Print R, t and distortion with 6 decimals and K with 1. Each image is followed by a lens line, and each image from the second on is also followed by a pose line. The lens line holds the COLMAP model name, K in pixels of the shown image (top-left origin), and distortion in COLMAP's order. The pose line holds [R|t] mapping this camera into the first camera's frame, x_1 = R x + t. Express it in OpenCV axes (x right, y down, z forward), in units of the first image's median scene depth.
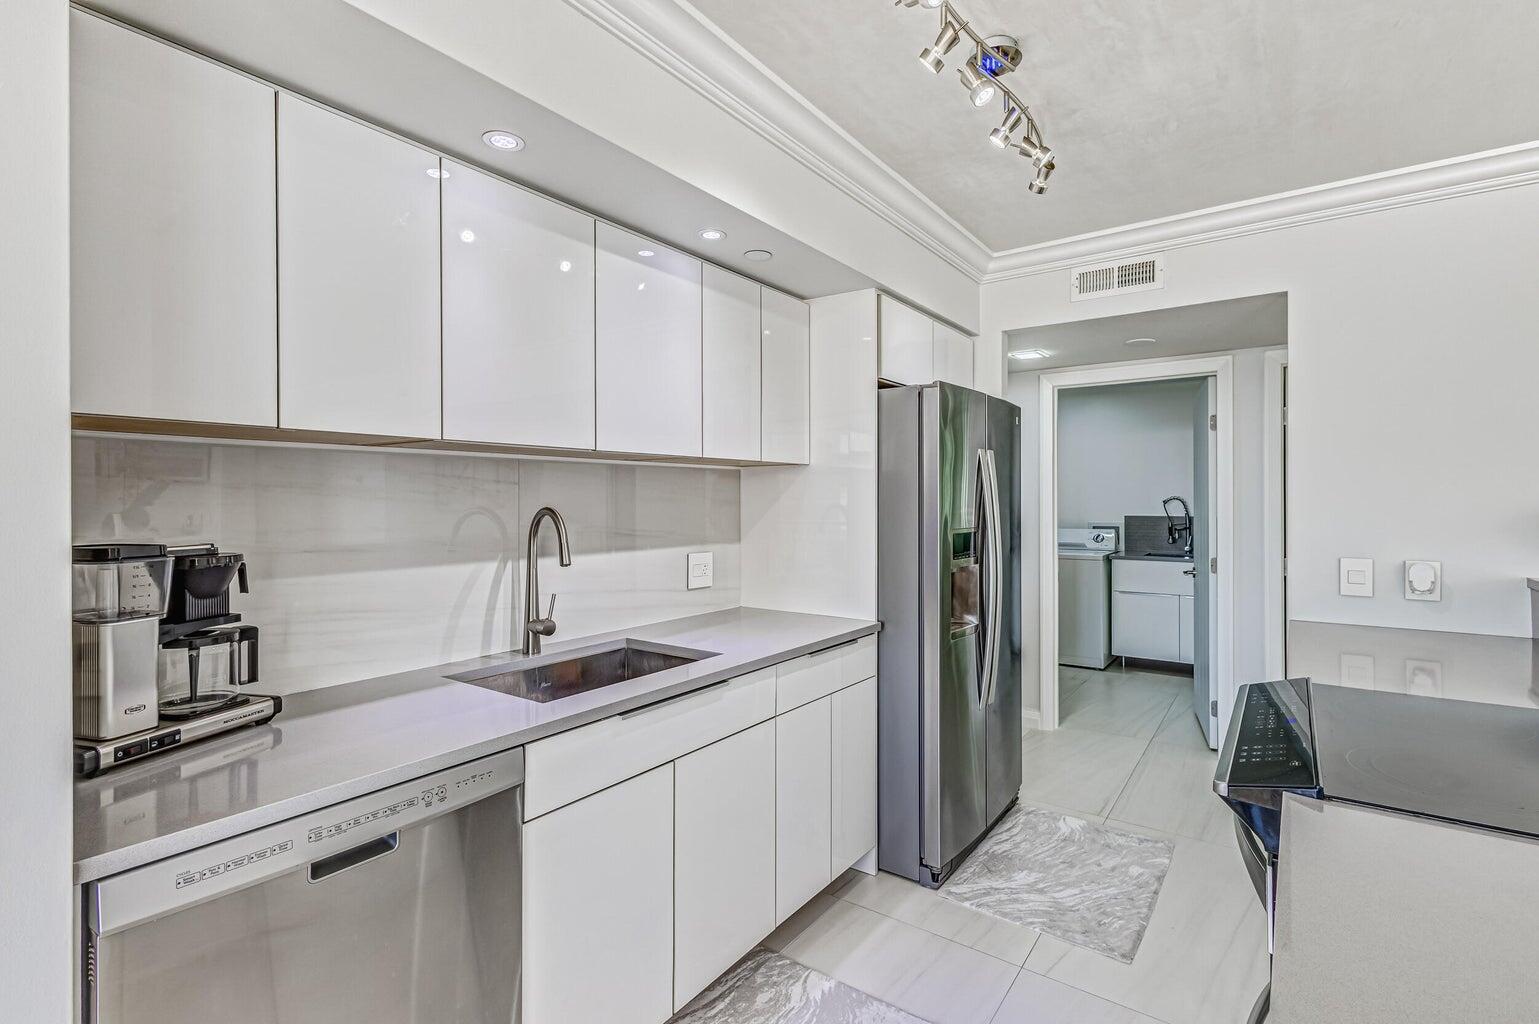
lens RADIAL K [[708.8, 0, 770.1], [0, 708.8, 509.0], [0, 0, 1]] dist [0.005780, -0.000864]
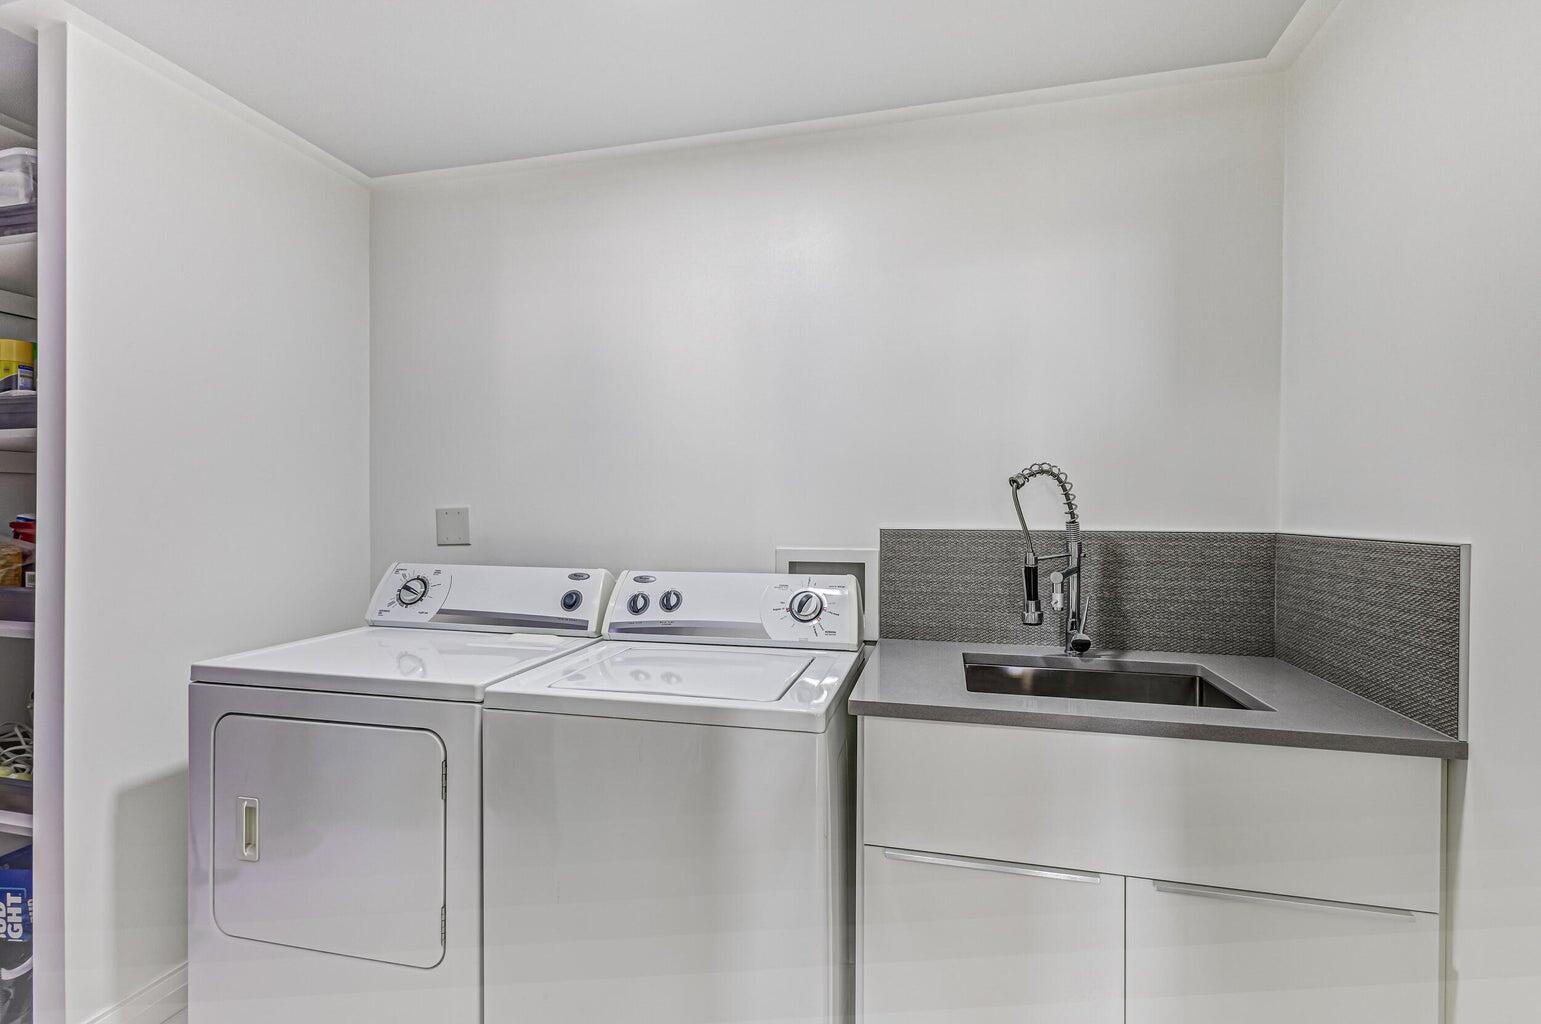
lens RADIAL K [[709.7, 0, 768.7], [0, 709.7, 521.0], [0, 0, 1]] dist [0.005780, -0.000864]
pose [[0.923550, 0.009113, 0.383370, 0.337235], [-0.010270, 0.999947, 0.000974, 0.006452], [-0.383341, -0.004837, 0.923594, 0.737817]]
